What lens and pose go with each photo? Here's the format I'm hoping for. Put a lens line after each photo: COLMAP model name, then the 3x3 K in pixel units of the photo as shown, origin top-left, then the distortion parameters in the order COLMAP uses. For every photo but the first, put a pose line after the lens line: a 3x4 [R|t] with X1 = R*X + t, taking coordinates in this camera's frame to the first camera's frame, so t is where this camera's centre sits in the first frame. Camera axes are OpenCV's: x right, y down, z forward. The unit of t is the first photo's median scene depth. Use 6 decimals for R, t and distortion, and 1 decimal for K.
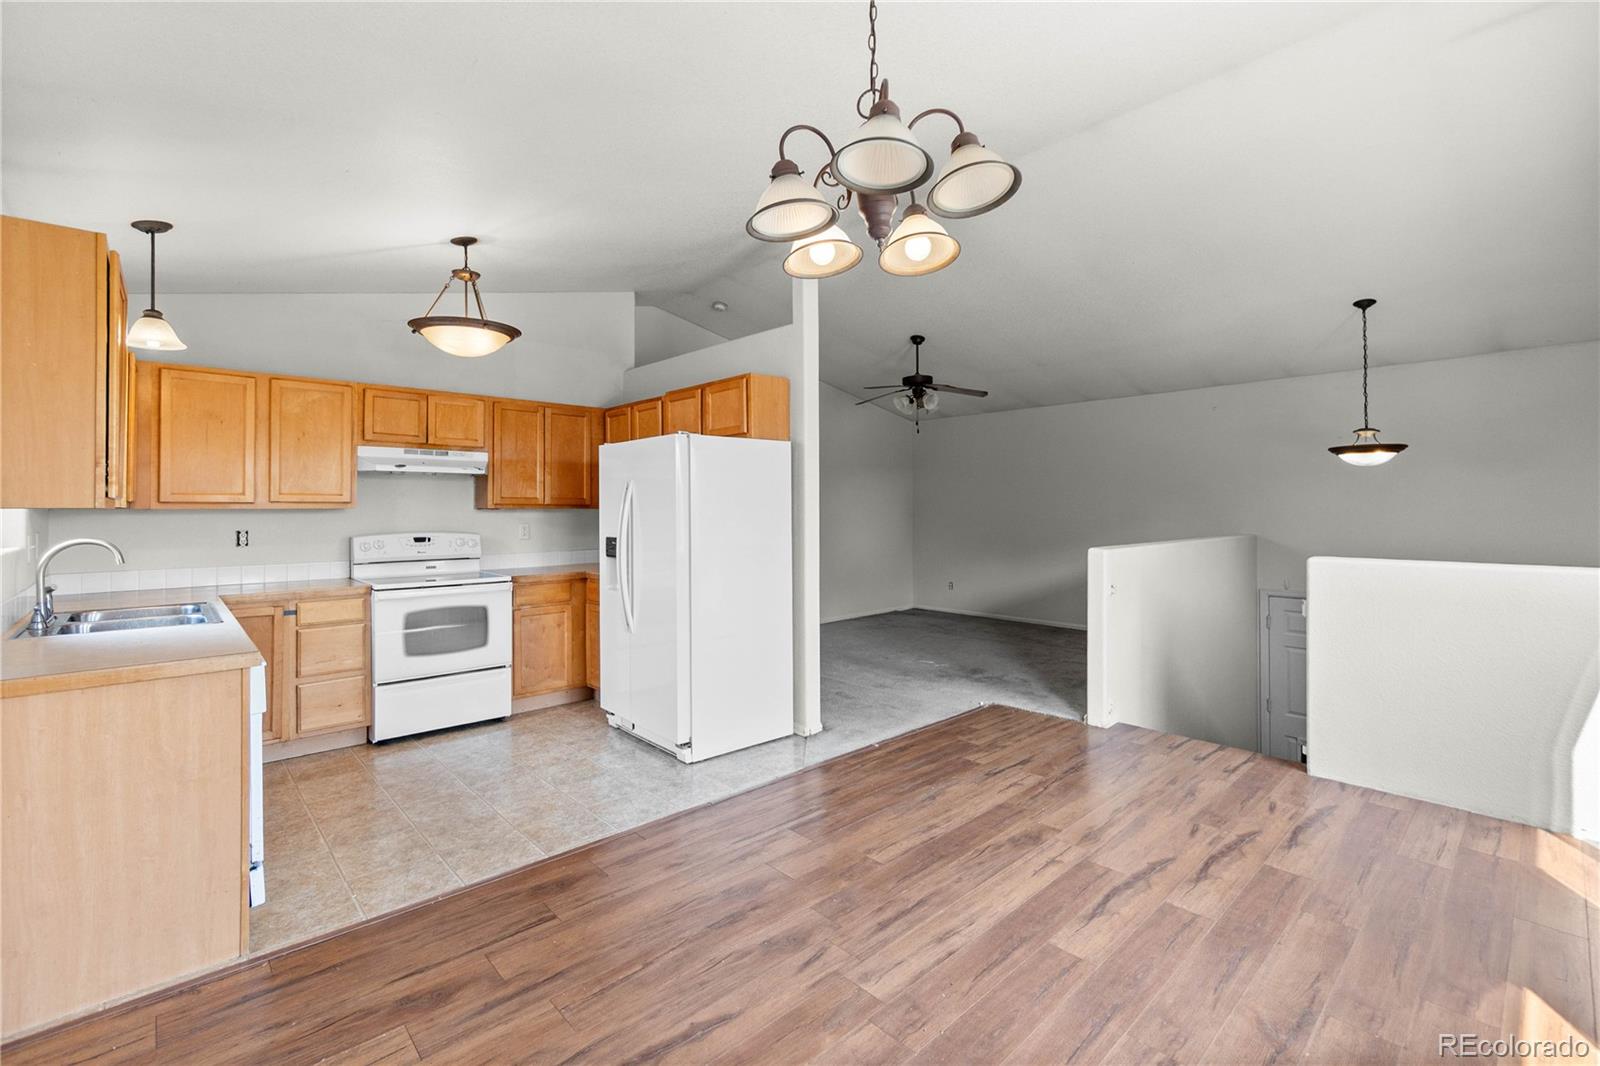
lens RADIAL K [[700.3, 0, 795.0], [0, 700.3, 502.0], [0, 0, 1]] dist [-0.002212, -0.000164]
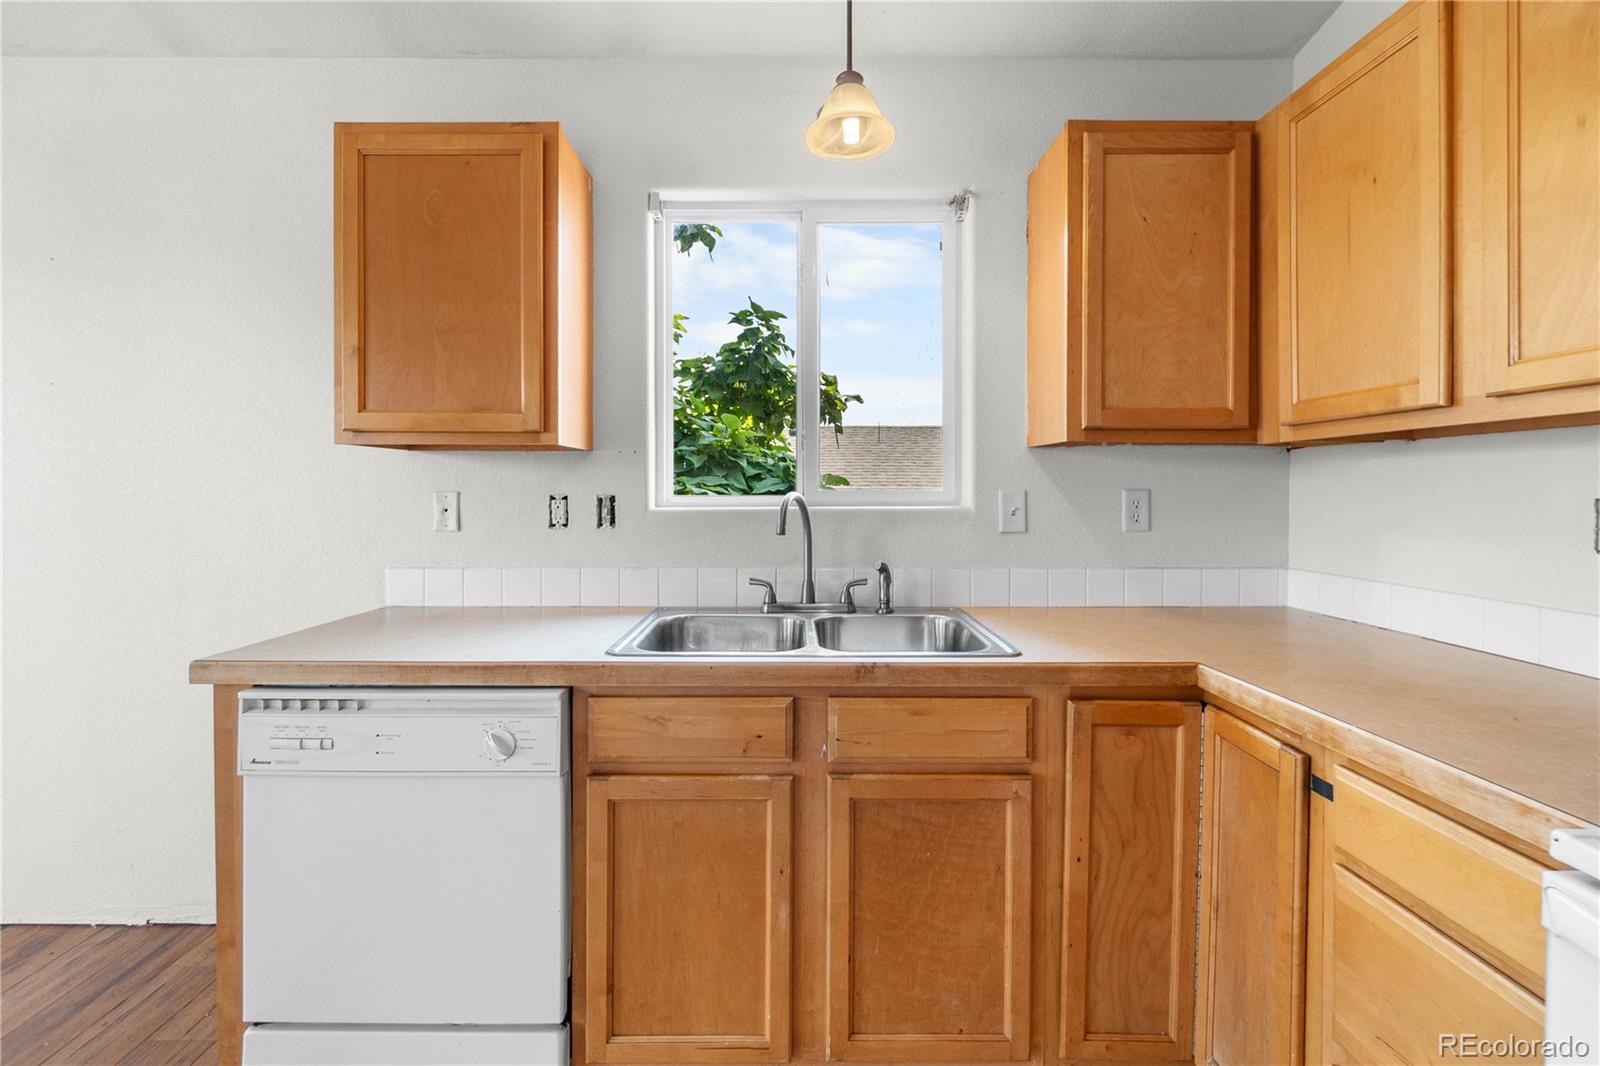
lens RADIAL K [[702.1, 0, 792.0], [0, 702.1, 485.8], [0, 0, 1]] dist [-0.000591, 0.000064]
pose [[-0.672625, 0.004764, -0.739968, -0.339342], [0.011117, 0.999931, -0.003667, 0.032317], [0.739900, -0.010693, -0.672632, 0.942315]]
